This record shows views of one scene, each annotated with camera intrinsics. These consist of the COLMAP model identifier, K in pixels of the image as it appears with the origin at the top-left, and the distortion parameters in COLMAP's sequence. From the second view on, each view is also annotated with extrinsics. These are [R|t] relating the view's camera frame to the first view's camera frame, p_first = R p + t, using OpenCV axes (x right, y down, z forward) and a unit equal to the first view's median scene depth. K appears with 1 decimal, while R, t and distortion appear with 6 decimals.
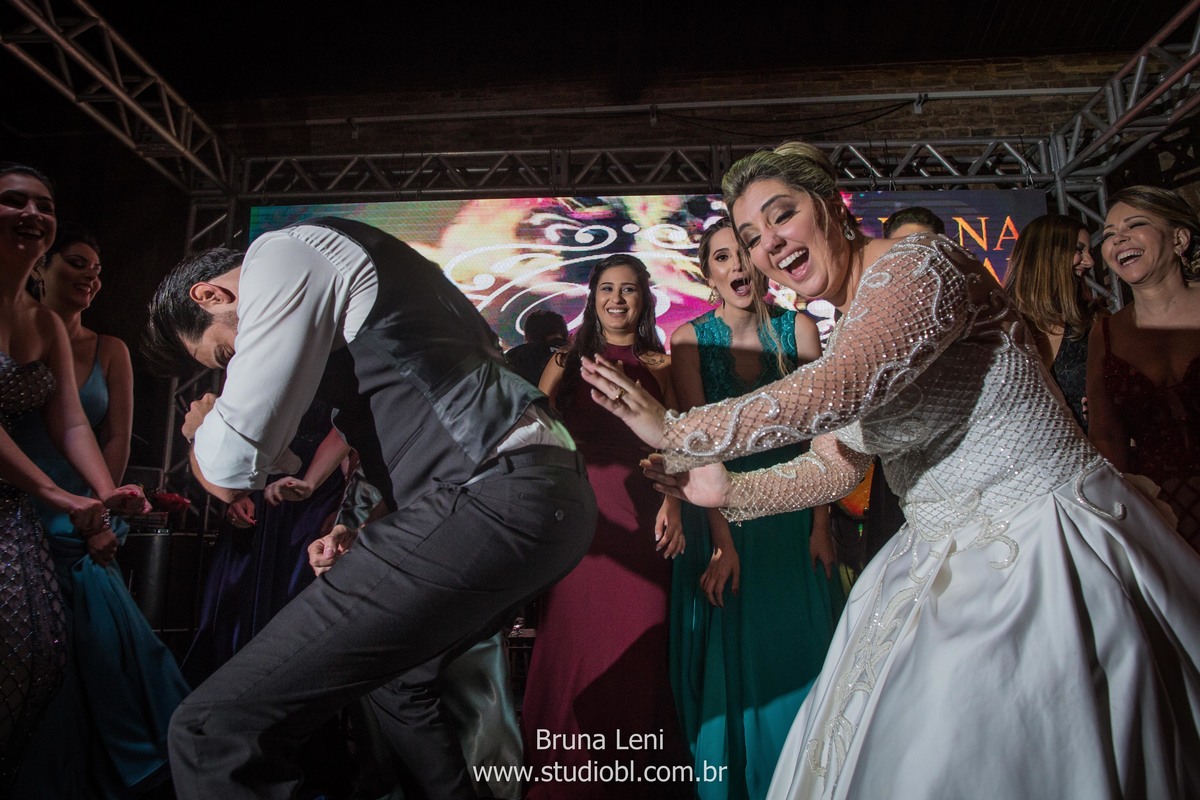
lens RADIAL K [[840.9, 0, 600.5], [0, 840.9, 383.5], [0, 0, 1]] dist [-0.061651, 0.062862]
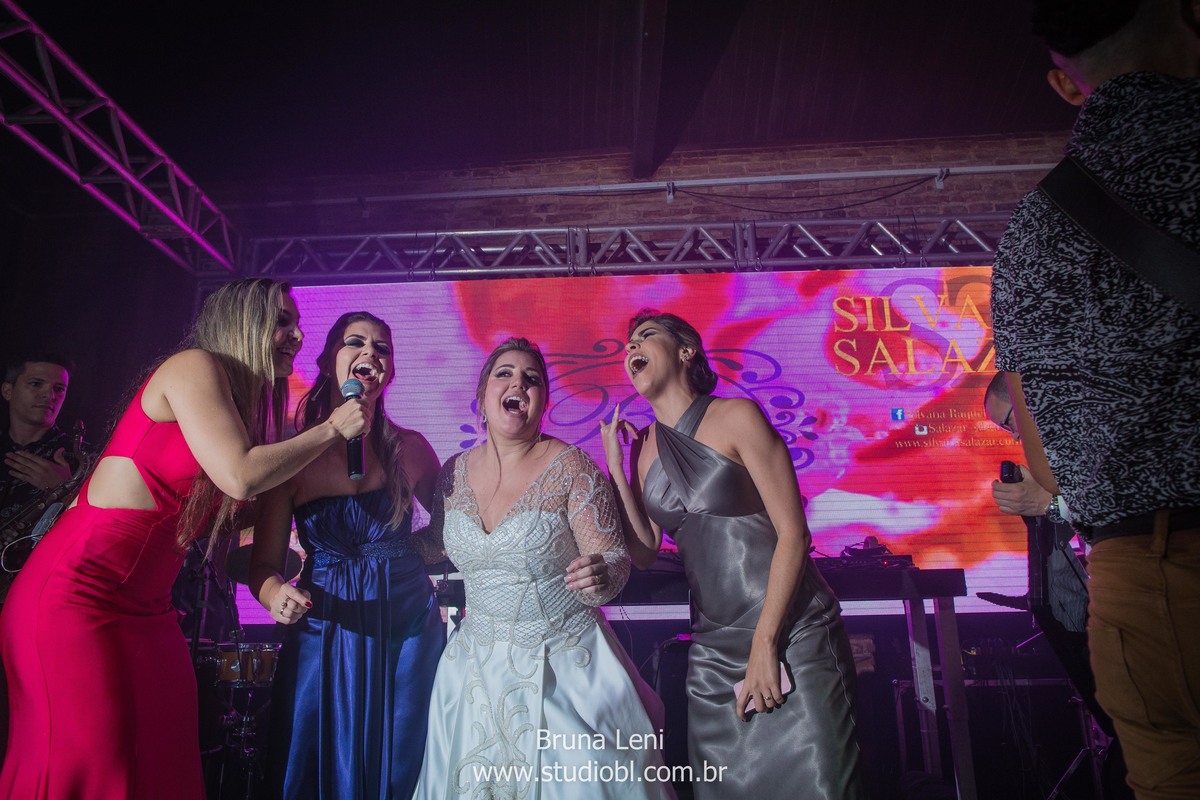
lens RADIAL K [[840.9, 0, 600.5], [0, 840.9, 383.5], [0, 0, 1]] dist [-0.061651, 0.062862]
pose [[0.999970, -0.006523, -0.004068, -0.018556], [0.006148, 0.996256, -0.086232, -0.015244], [0.004615, 0.086204, 0.996267, 0.045020]]
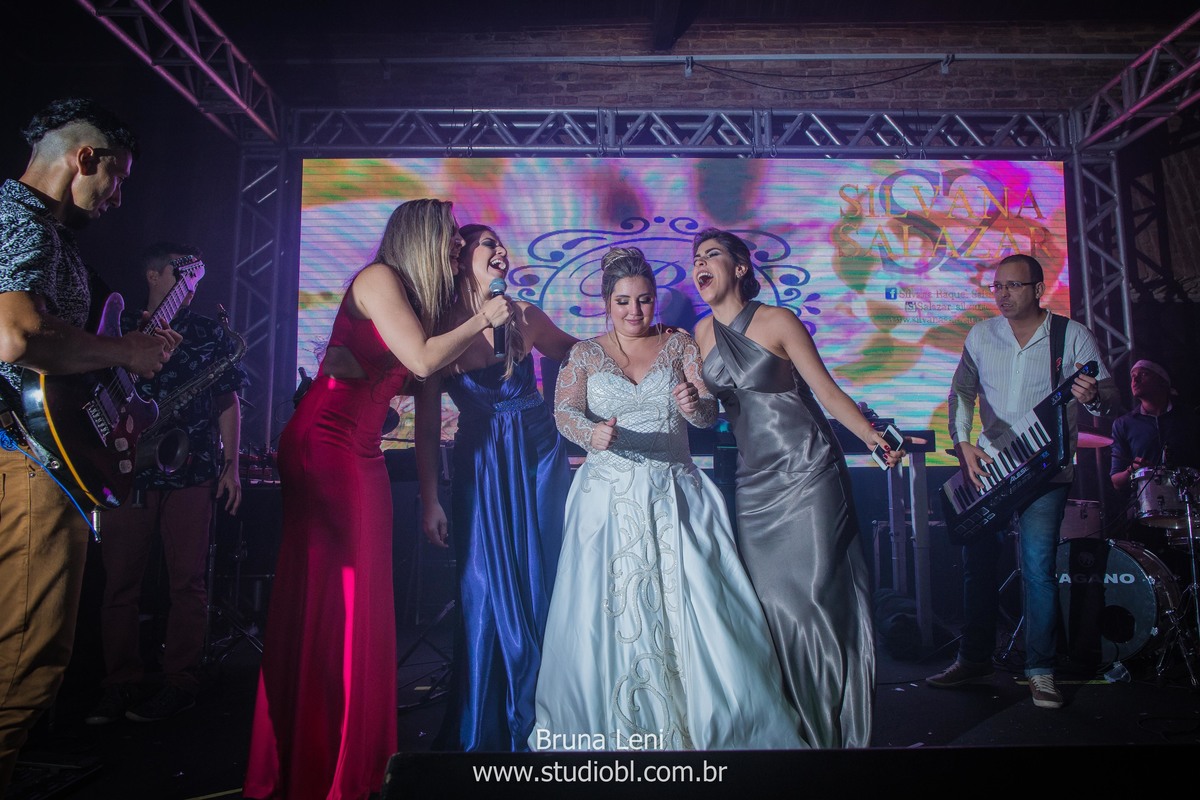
lens RADIAL K [[895.3, 0, 639.6], [0, 895.3, 354.8], [0, 0, 1]] dist [-0.063656, 0.073347]
pose [[0.997947, 0.010888, 0.063115, -0.070411], [-0.014606, 0.998166, 0.058750, -0.040539], [-0.062360, -0.059551, 0.996276, -0.105793]]
